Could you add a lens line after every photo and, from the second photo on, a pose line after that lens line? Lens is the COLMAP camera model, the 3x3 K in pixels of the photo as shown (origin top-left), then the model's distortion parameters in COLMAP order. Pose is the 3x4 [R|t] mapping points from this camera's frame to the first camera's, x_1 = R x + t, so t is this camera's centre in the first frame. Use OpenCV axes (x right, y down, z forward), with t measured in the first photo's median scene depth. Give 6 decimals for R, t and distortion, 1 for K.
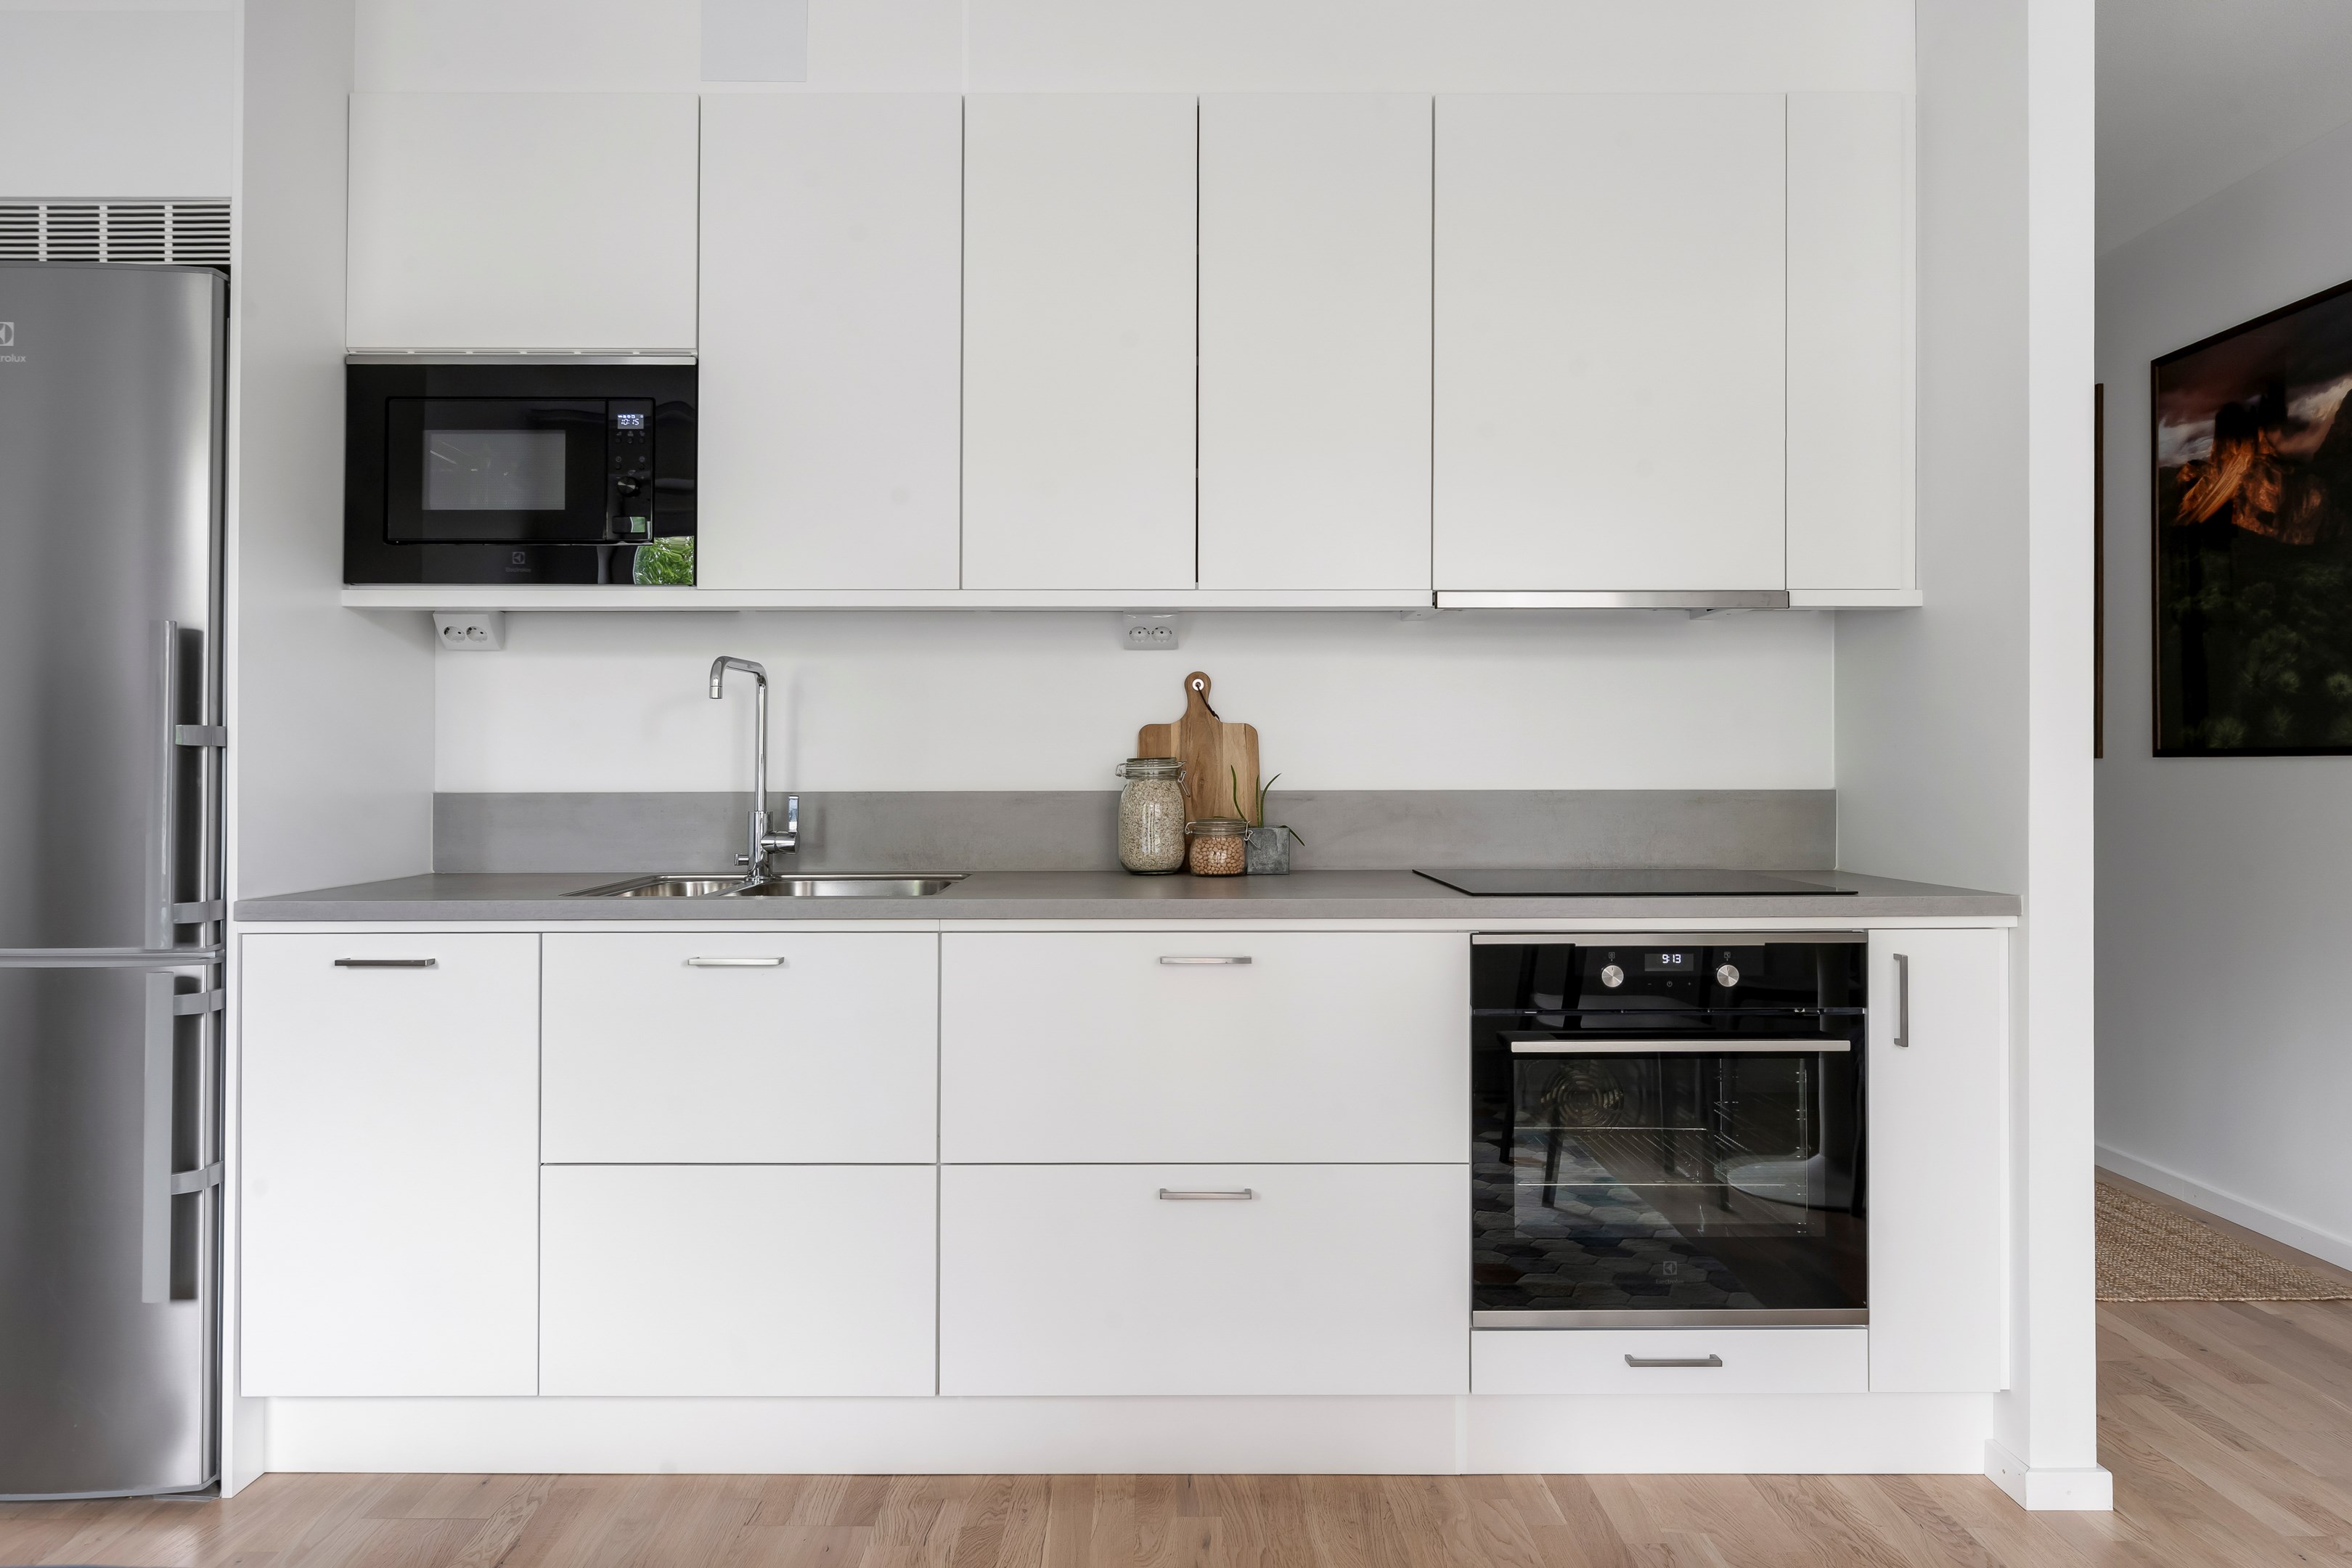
lens RADIAL K [[1480.8, 0, 1165.0], [0, 1480.8, 757.2], [0, 0, 1]] dist [-0.000074, -0.001954]
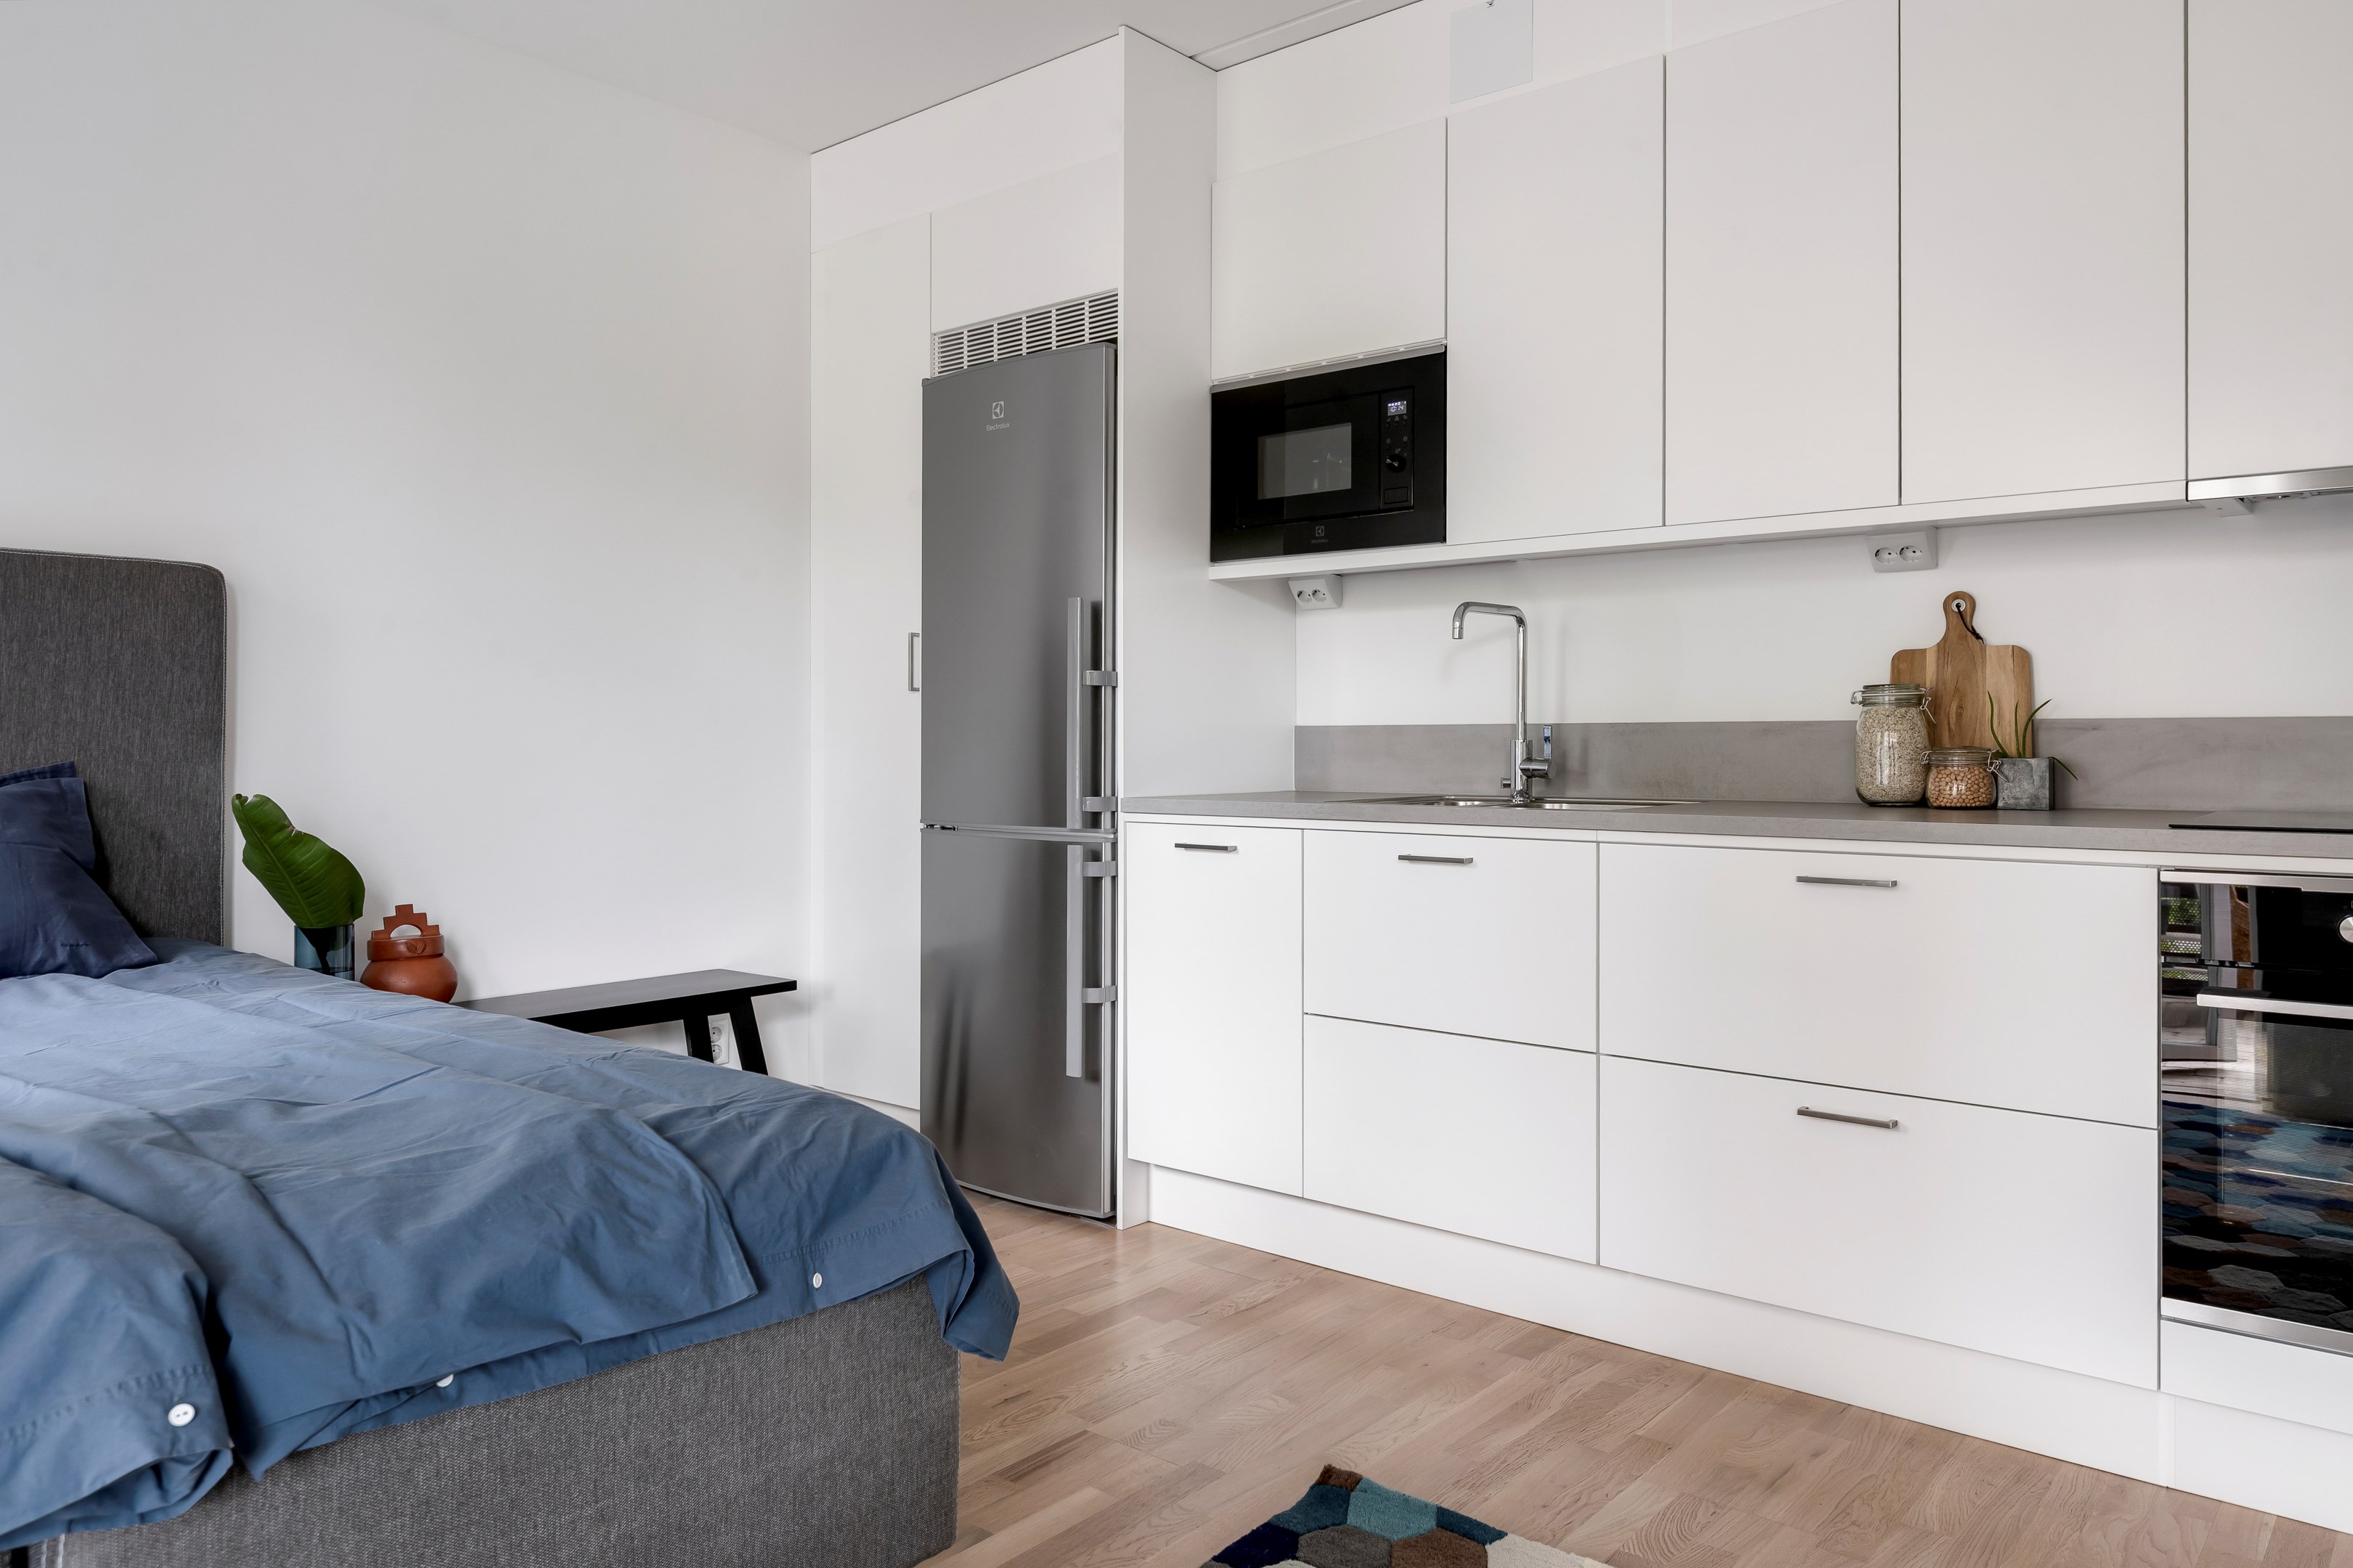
lens RADIAL K [[1591.7, 0, 1187.5], [0, 1591.7, 735.2], [0, 0, 1]] dist [-0.002094, -0.003593]
pose [[0.763835, -0.001041, -0.645410, 0.332889], [0.005039, 0.999978, 0.004351, 0.028806], [0.645392, -0.006576, 0.763824, -0.083195]]
